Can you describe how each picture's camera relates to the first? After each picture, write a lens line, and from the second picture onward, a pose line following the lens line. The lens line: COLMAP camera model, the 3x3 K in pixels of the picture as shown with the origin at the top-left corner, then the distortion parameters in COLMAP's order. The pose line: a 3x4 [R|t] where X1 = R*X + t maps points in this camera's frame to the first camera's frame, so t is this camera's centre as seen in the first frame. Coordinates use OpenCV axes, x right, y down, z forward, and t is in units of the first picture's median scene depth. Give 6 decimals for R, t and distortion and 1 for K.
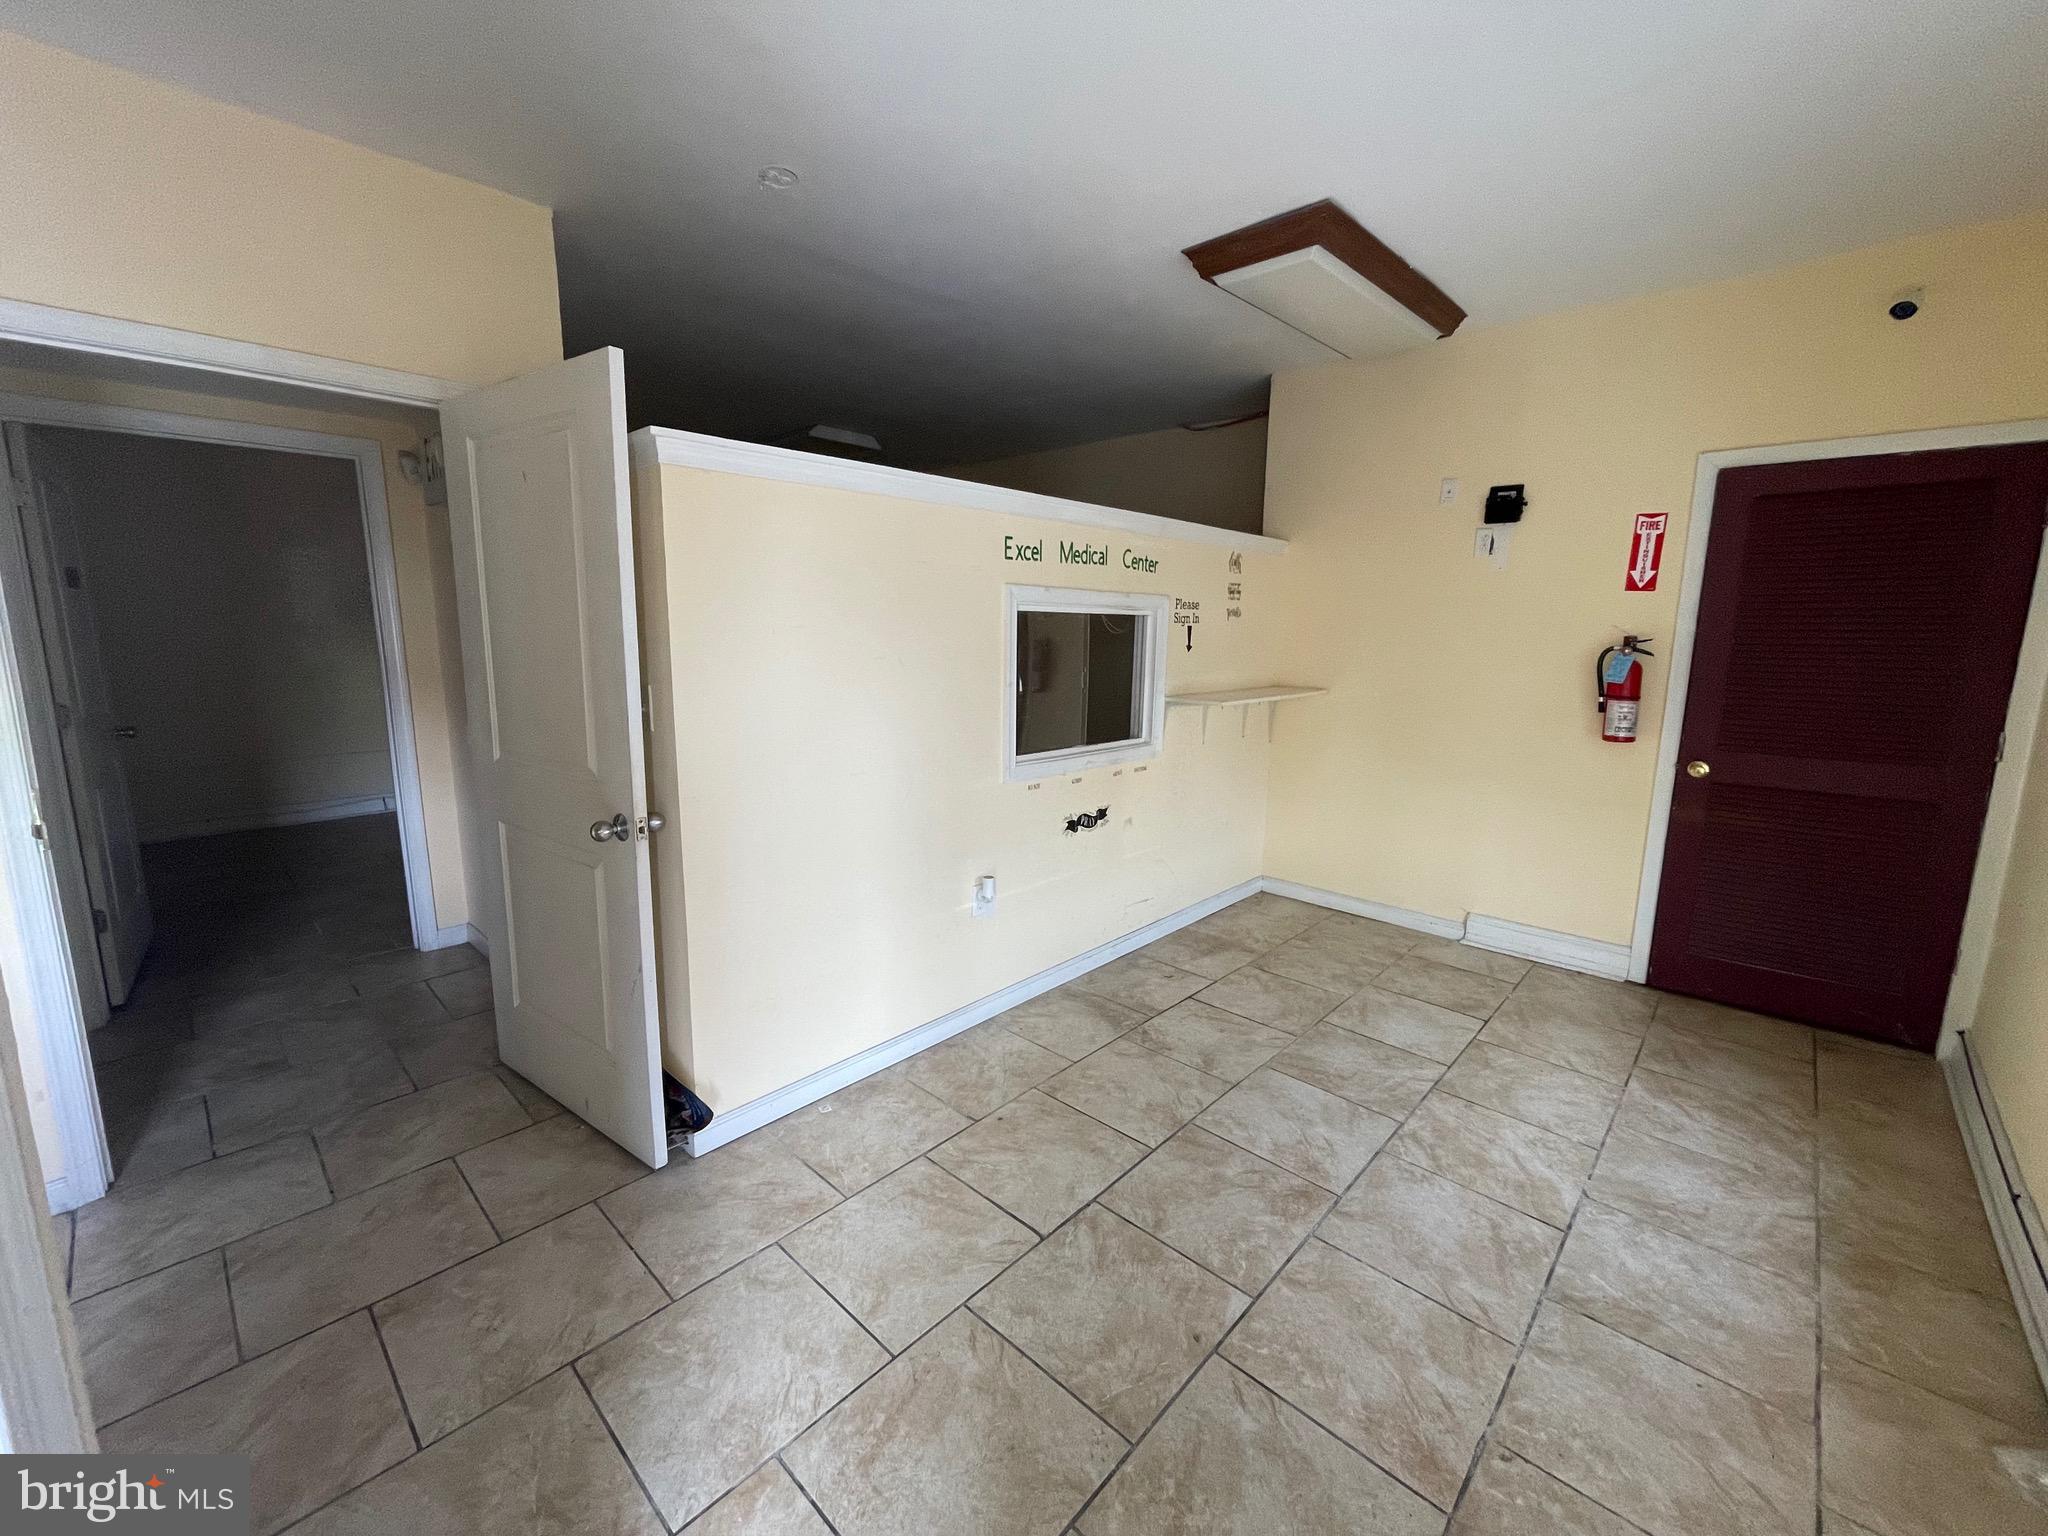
lens RADIAL K [[830.3, 0, 1022.8], [0, 830.3, 765.0], [0, 0, 1]] dist [-0.009559, 0.001698]
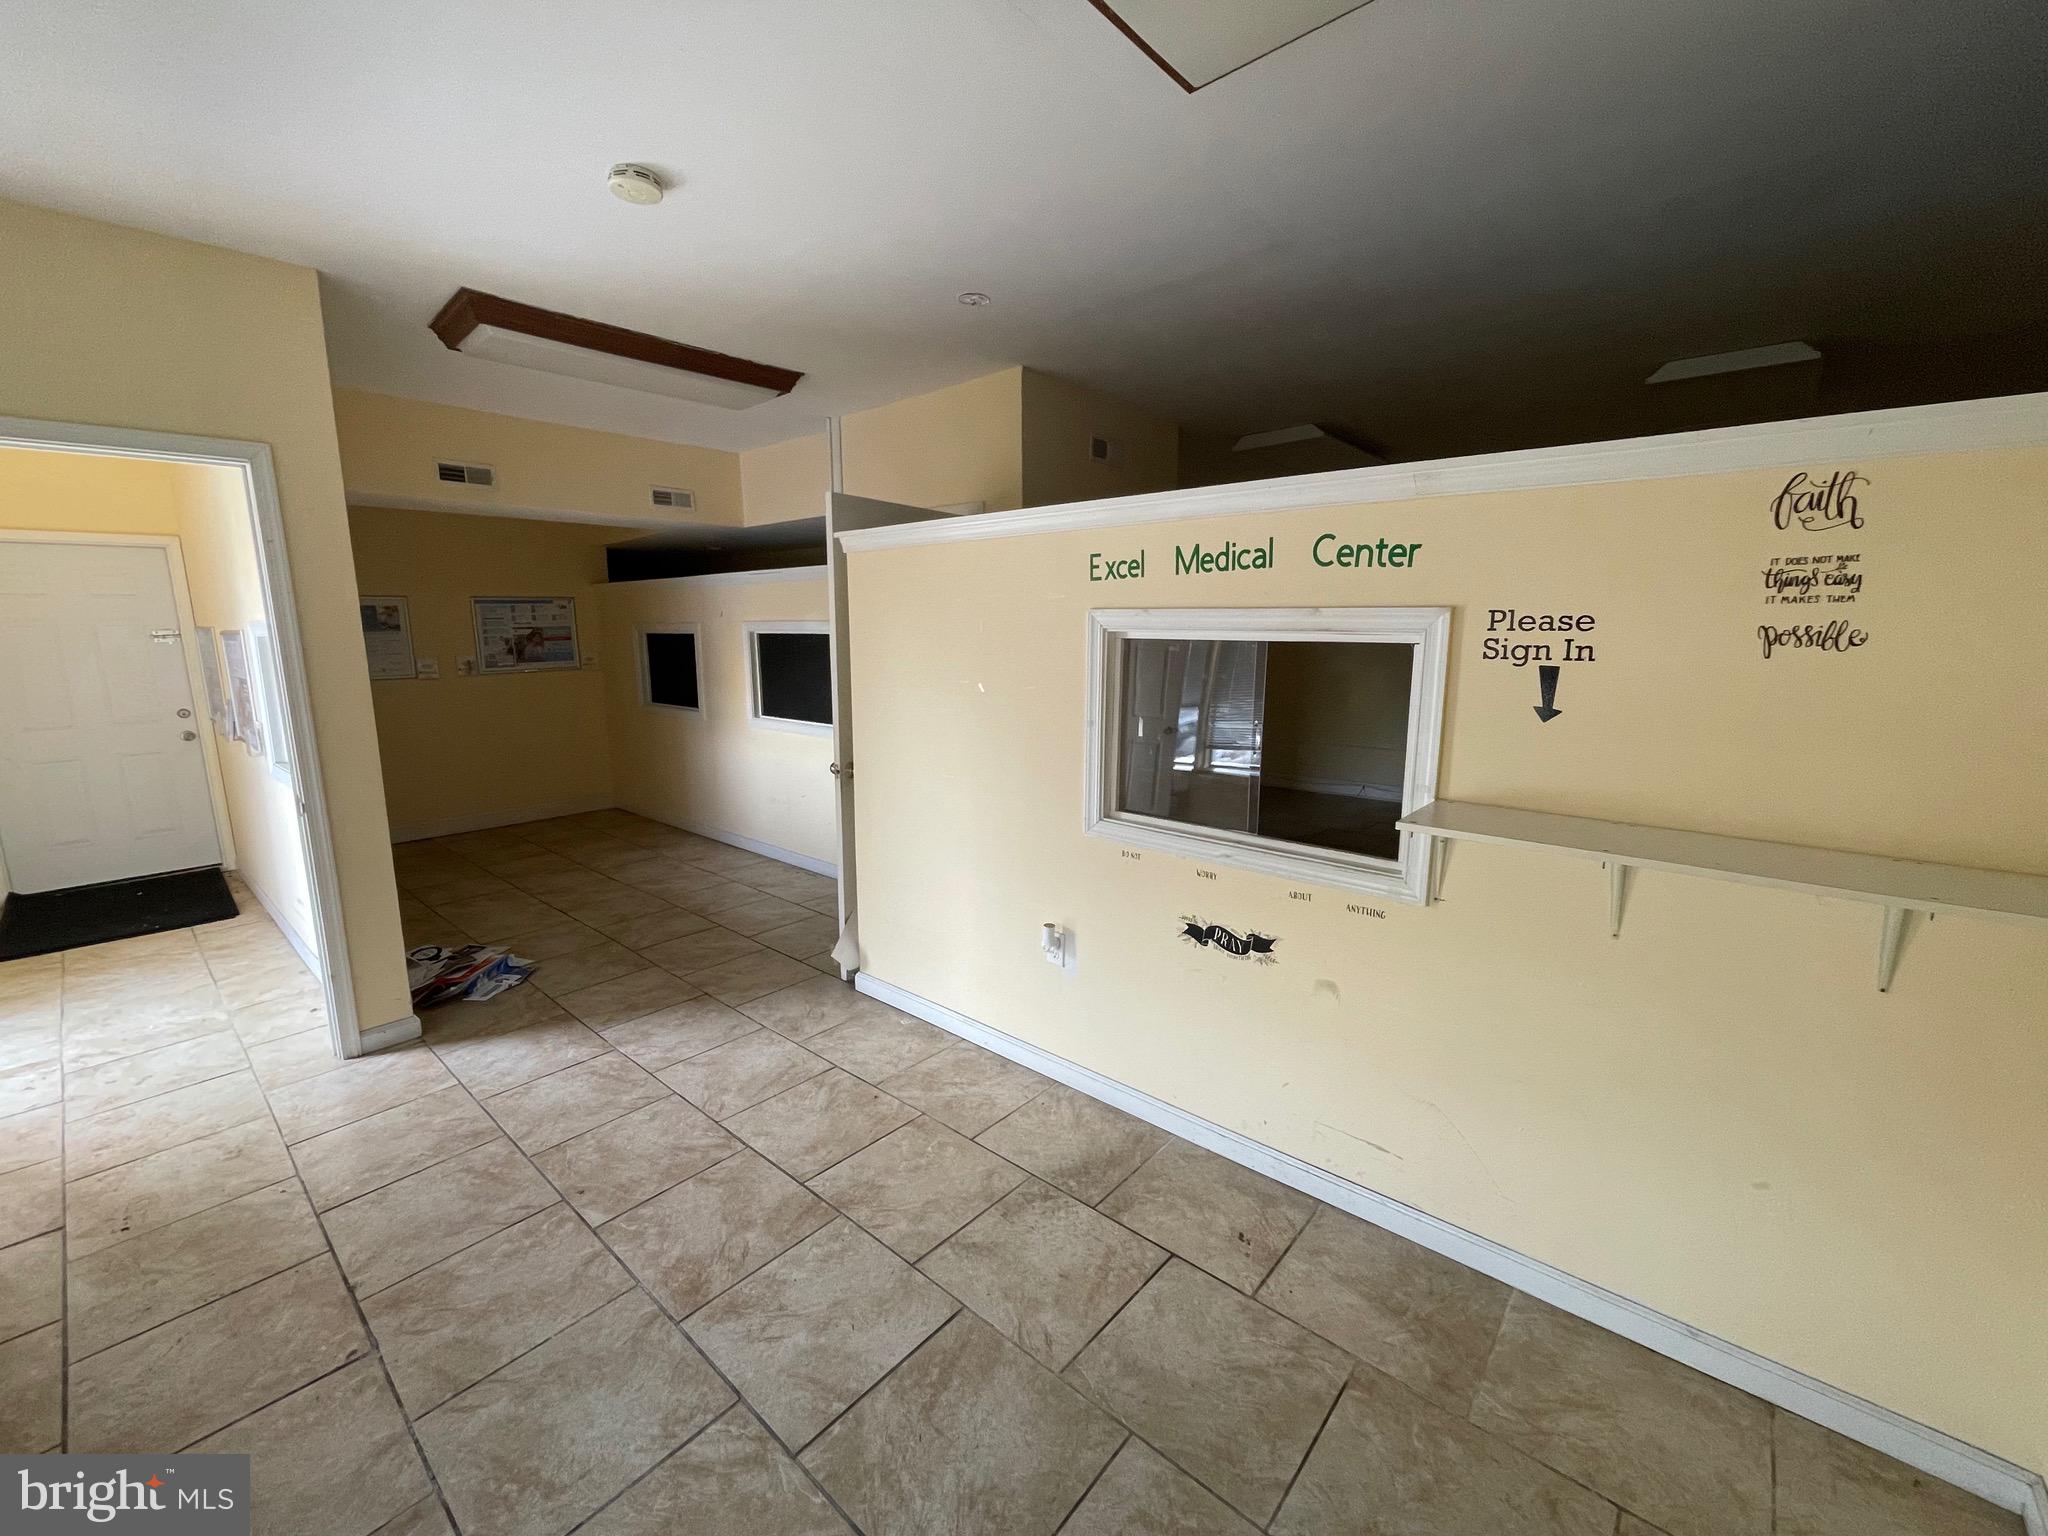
lens RADIAL K [[830.3, 0, 1022.4], [0, 830.3, 769.5], [0, 0, 1]] dist [-0.009559, 0.001698]
pose [[0.035130, 0.151446, -0.987841, 0.855365], [-0.173880, 0.974301, 0.143187, -0.163669], [0.984140, 0.166736, 0.060561, 0.893598]]
